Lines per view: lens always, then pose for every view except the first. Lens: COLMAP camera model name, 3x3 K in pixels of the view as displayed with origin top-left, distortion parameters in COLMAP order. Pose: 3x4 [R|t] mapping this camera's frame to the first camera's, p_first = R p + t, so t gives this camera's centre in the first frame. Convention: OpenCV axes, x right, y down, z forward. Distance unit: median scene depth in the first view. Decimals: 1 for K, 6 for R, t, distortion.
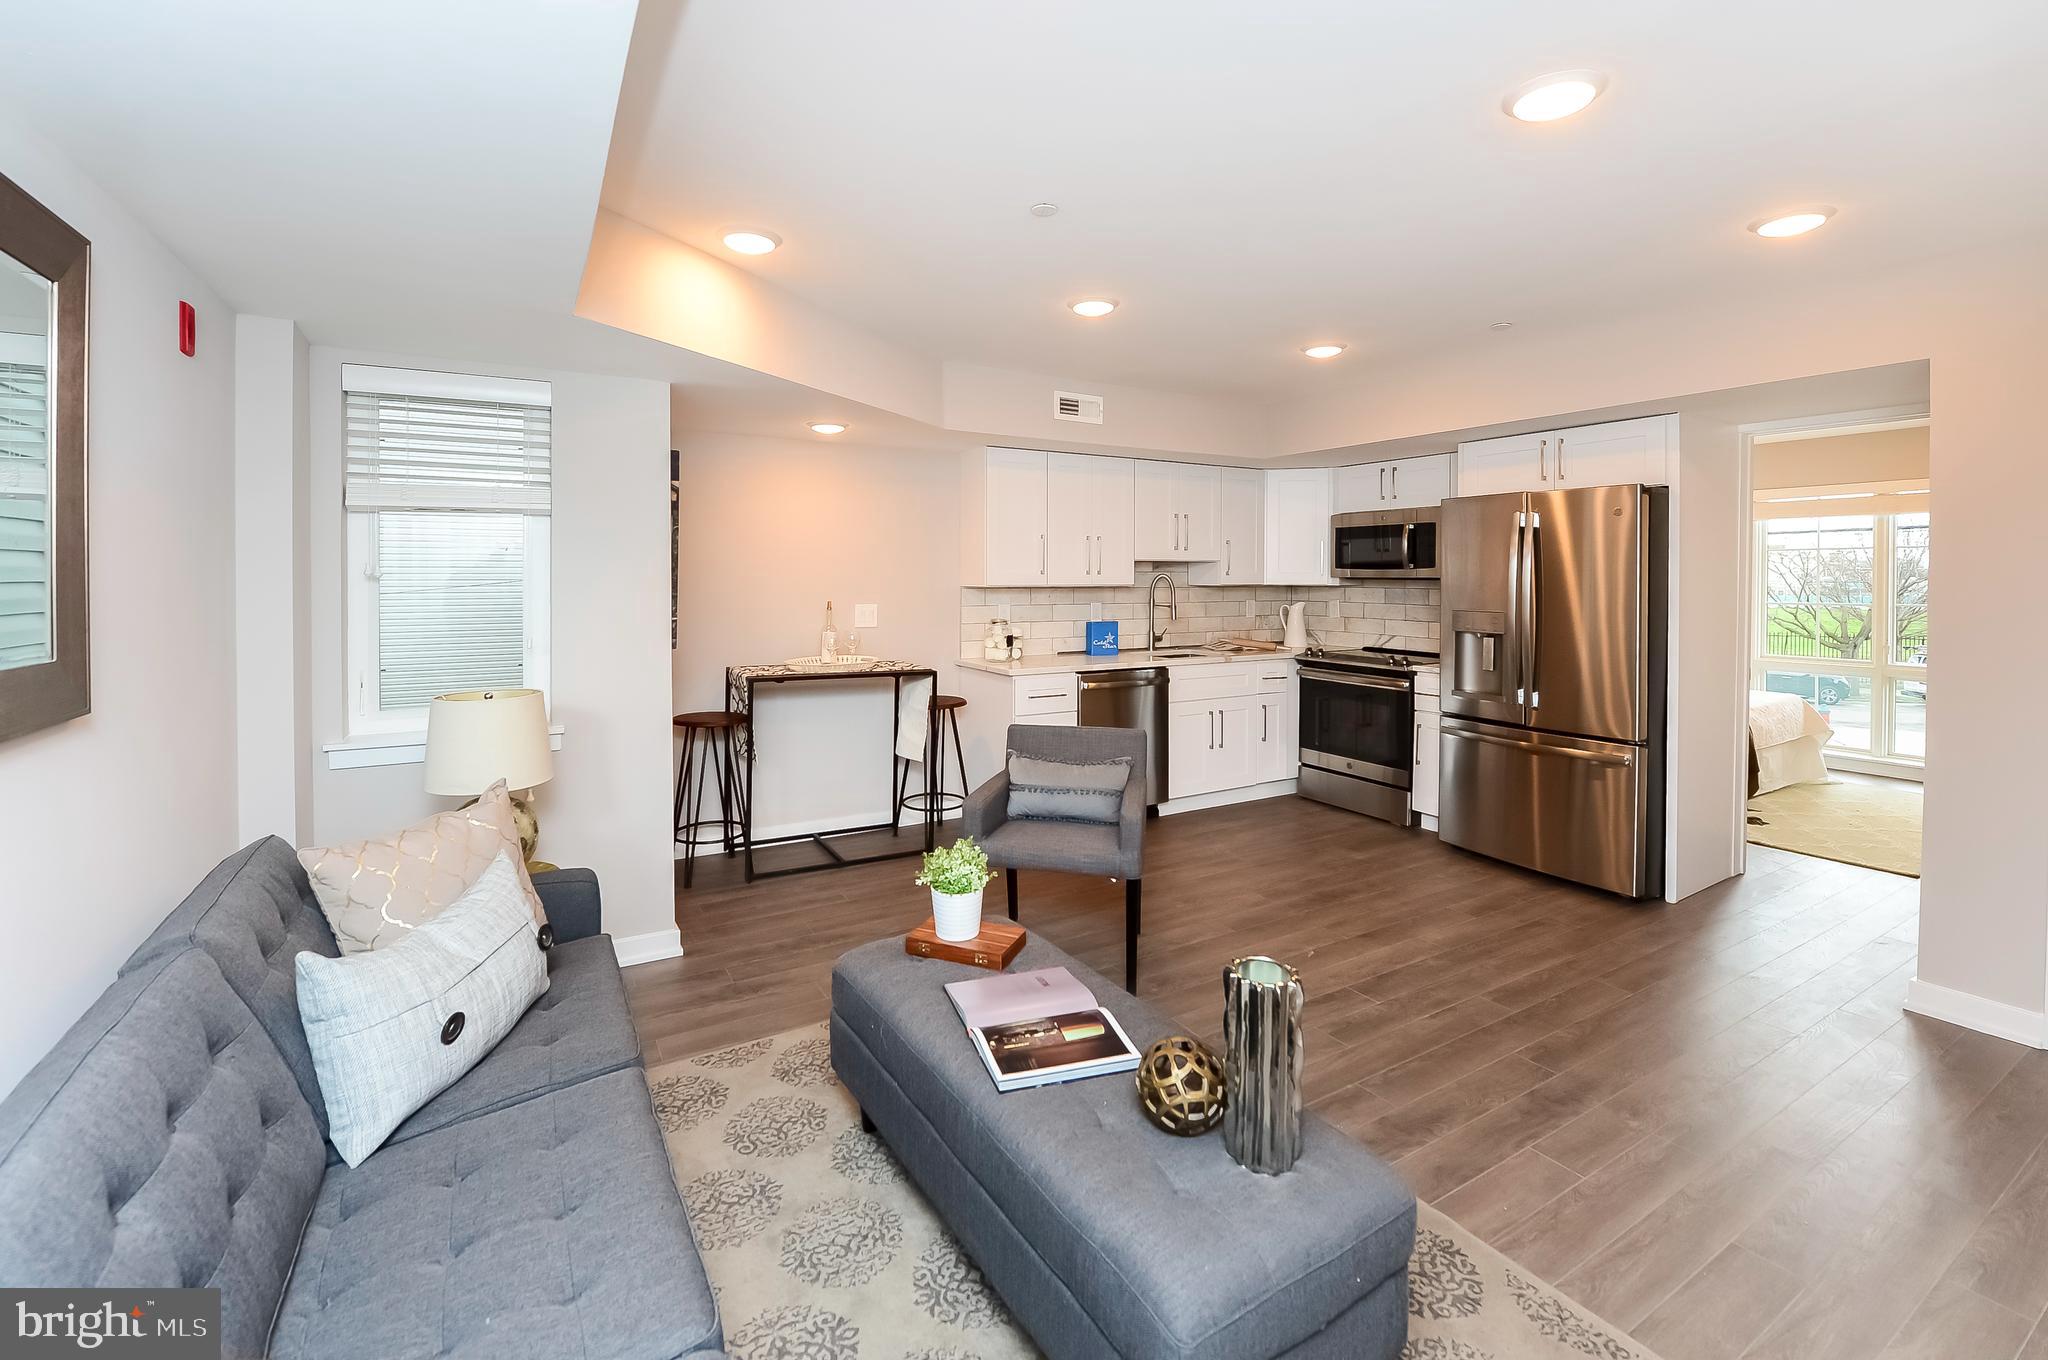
lens RADIAL K [[865.4, 0, 988.1], [0, 865.4, 588.1], [0, 0, 1]] dist [-0.009237, -0.002437]
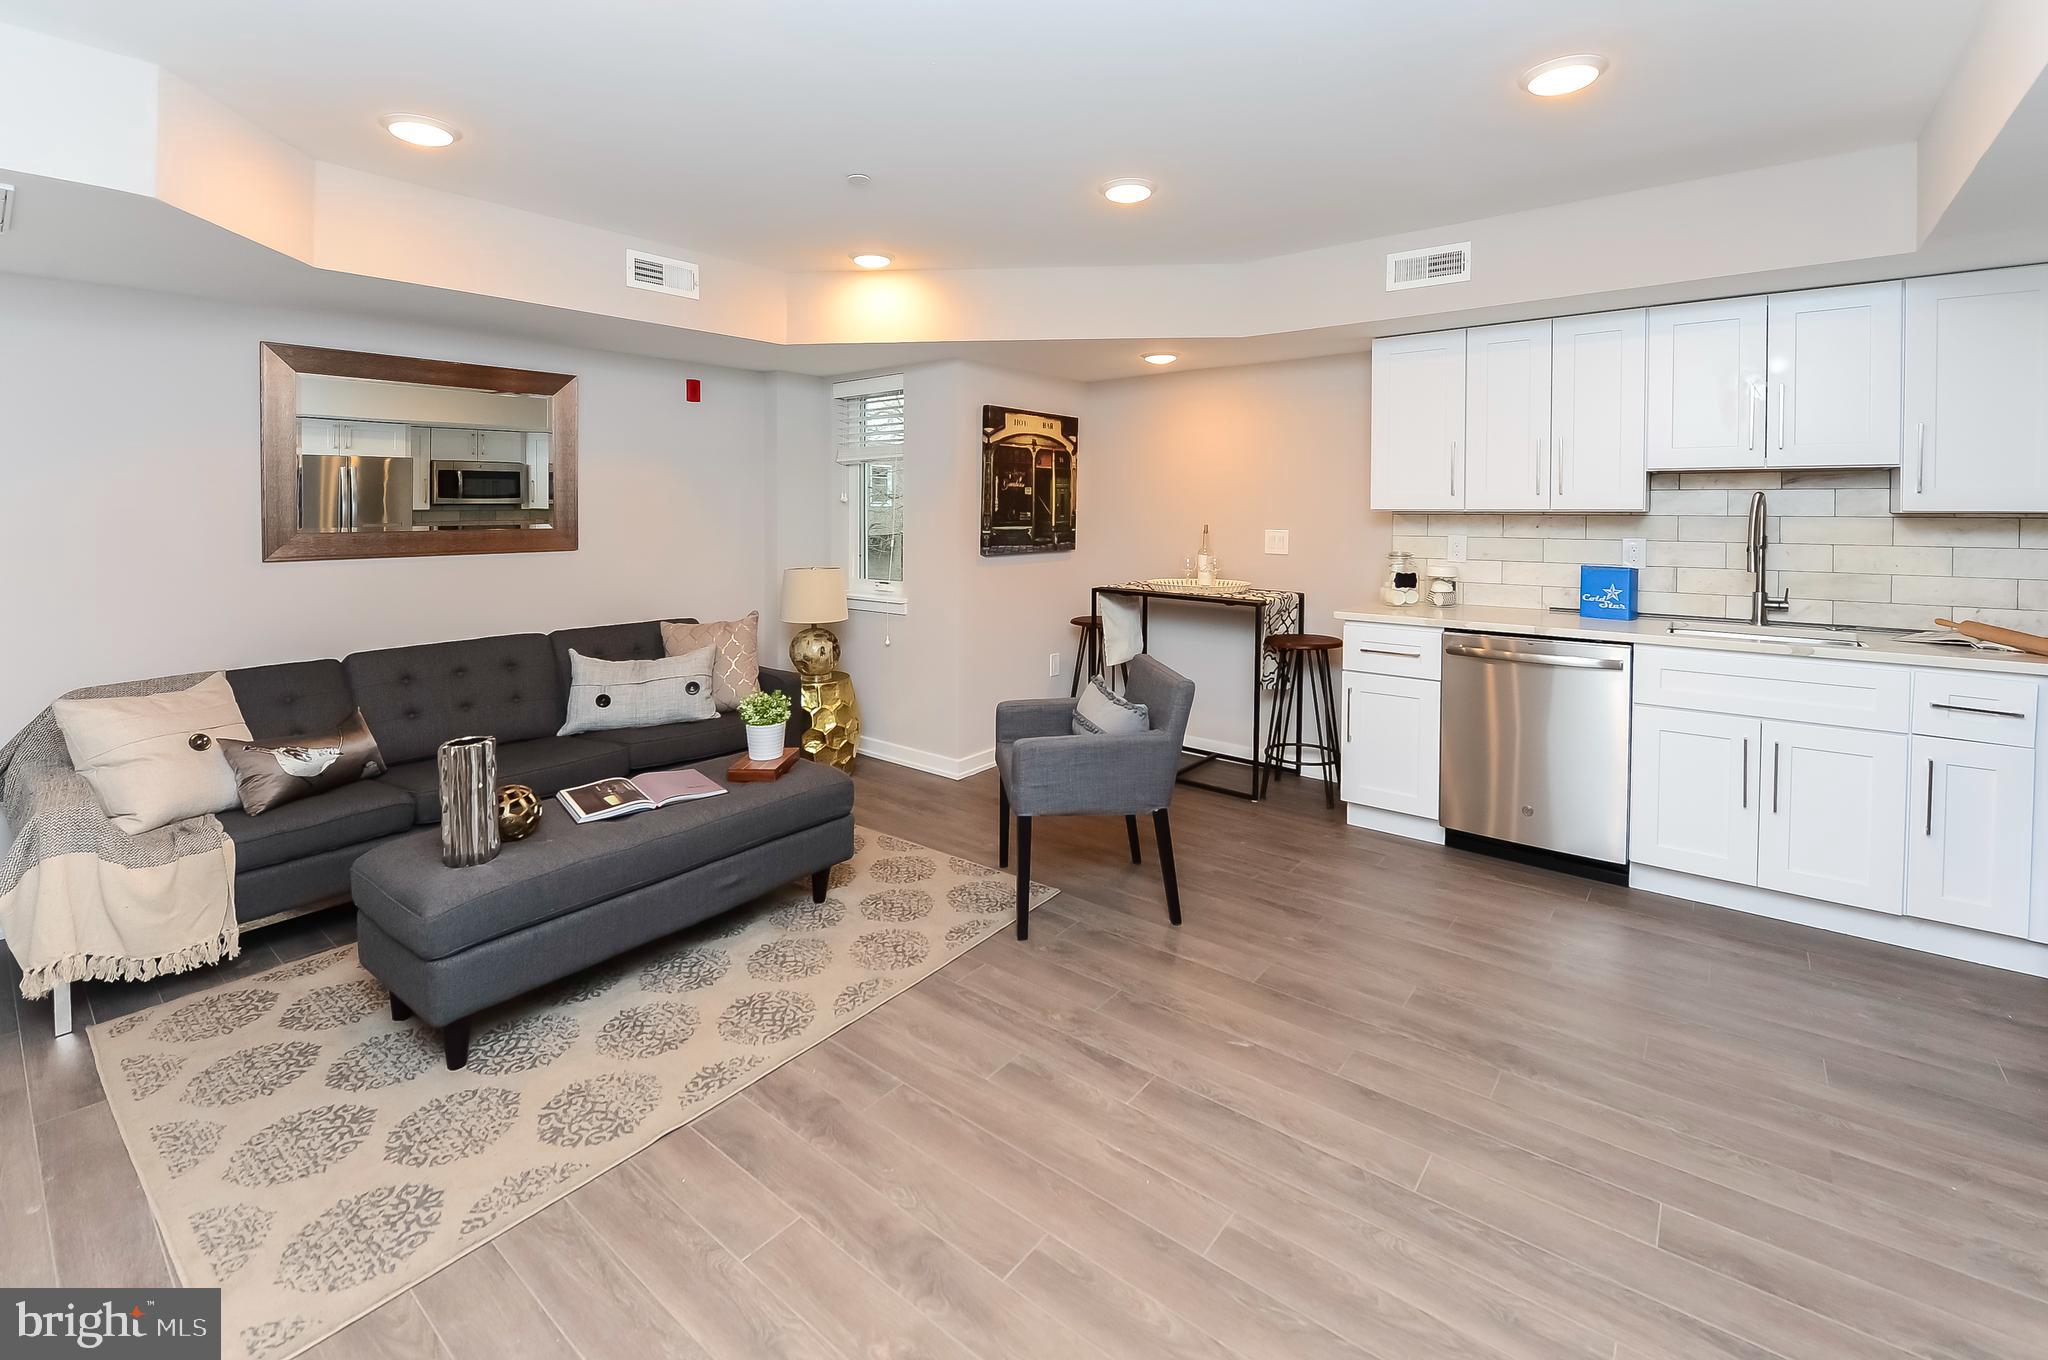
lens RADIAL K [[865.4, 0, 1028.9], [0, 865.4, 532.3], [0, 0, 1]] dist [-0.009237, -0.002437]
pose [[0.379355, 0.019644, -0.925043, 0.641989], [-0.013352, 0.999787, 0.015756, 0.009984], [0.925155, 0.006374, 0.379537, 0.406346]]
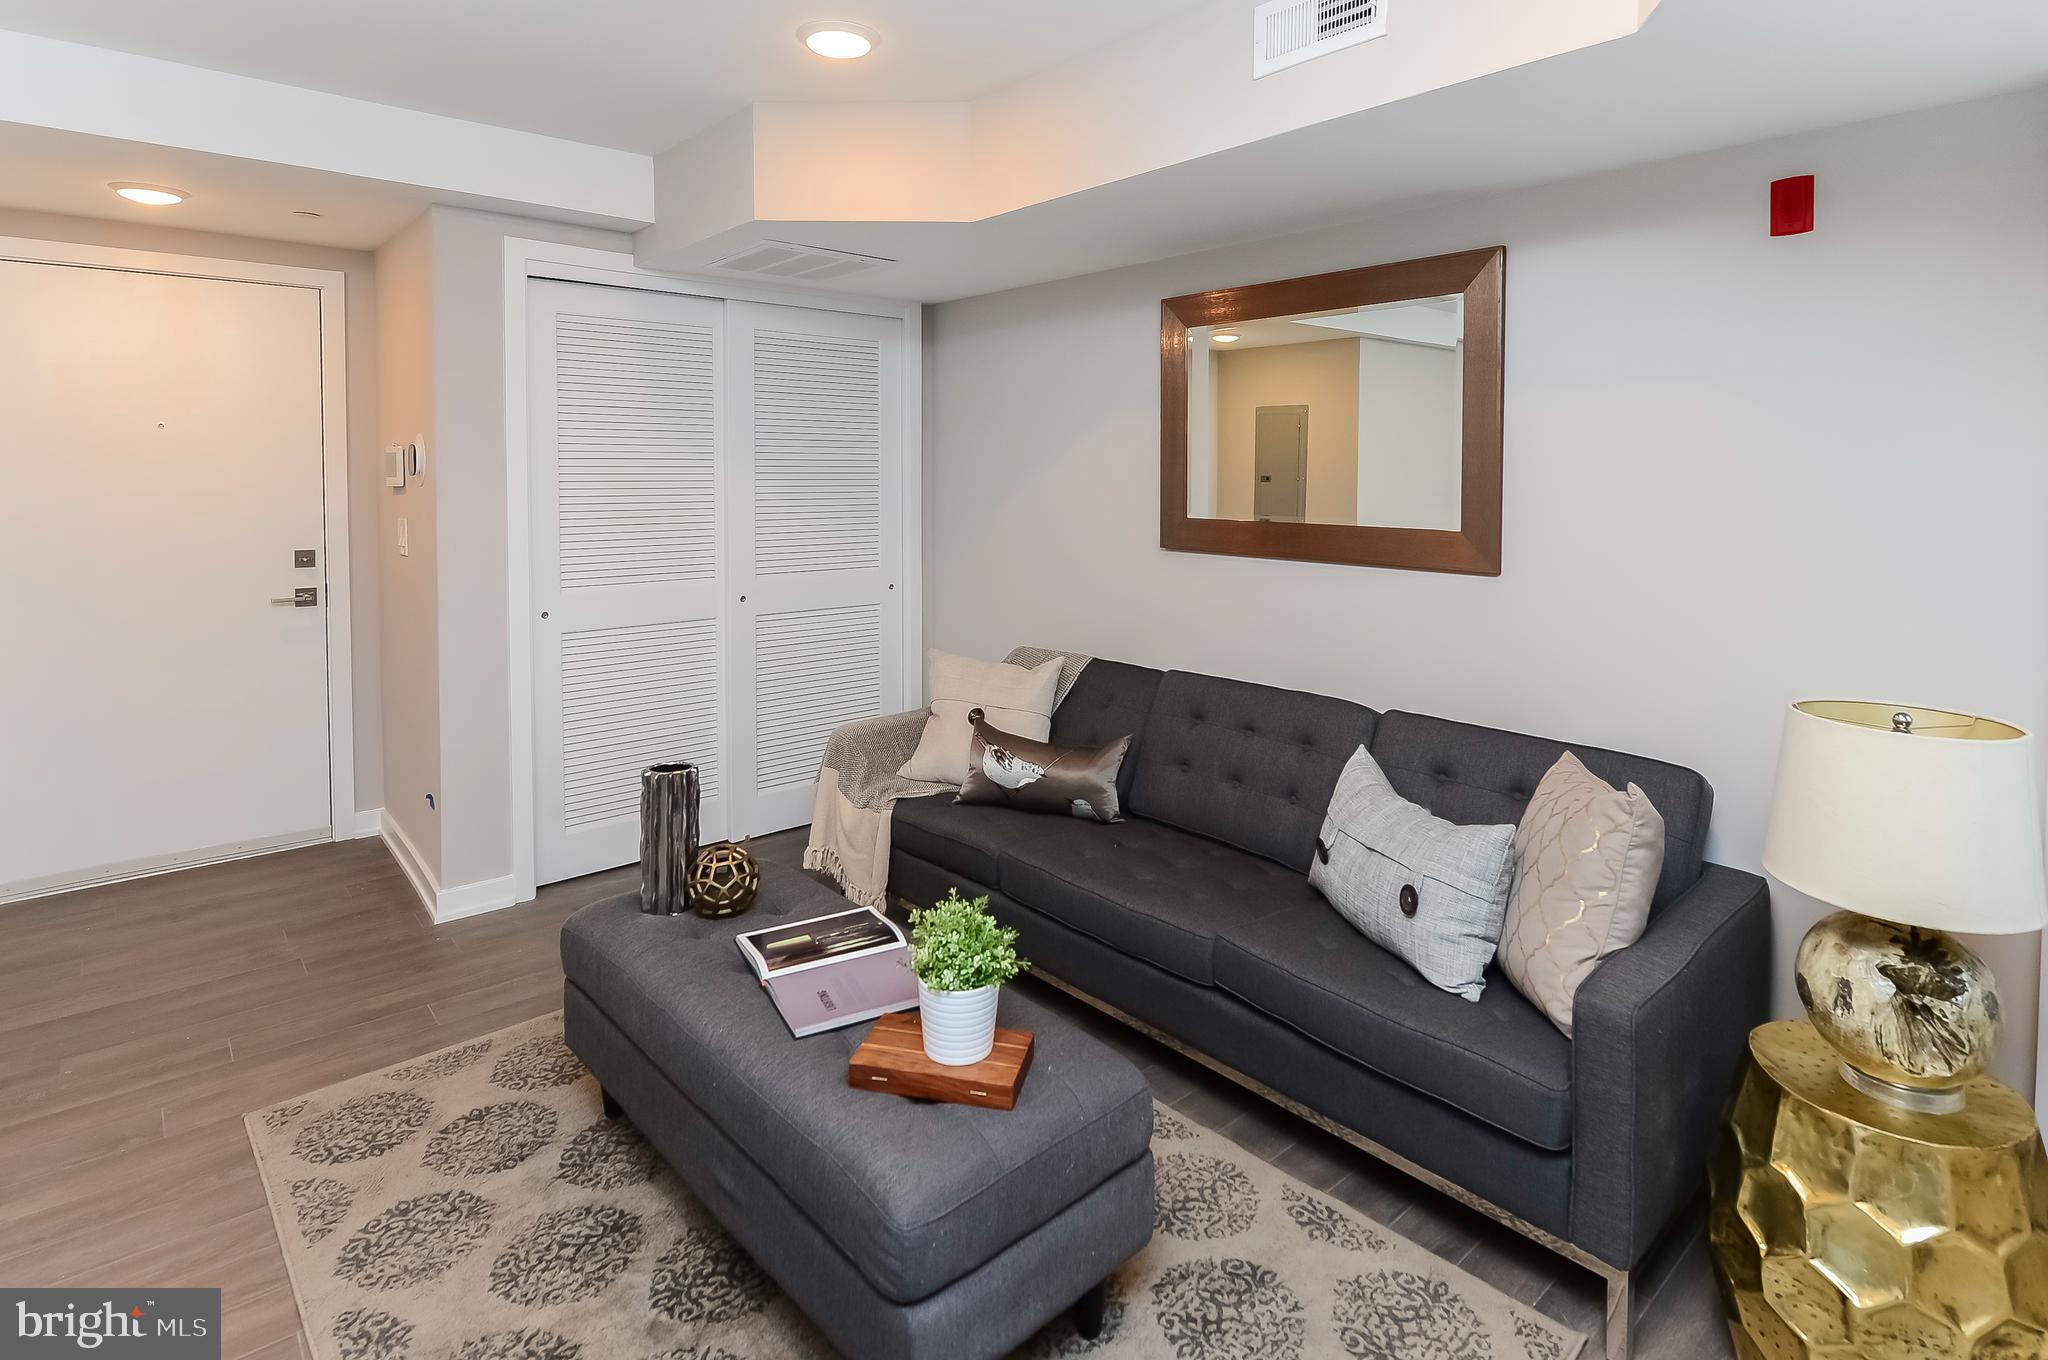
lens RADIAL K [[1047.1, 0, 1023.4], [0, 1047.1, 502.3], [0, 0, 1]] dist [-0.009697, -0.001236]
pose [[-0.976795, 0.004409, -0.214131, 0.037263], [-0.005633, 0.998913, 0.046268, -0.016171], [0.214102, 0.046400, -0.975709, 0.817102]]
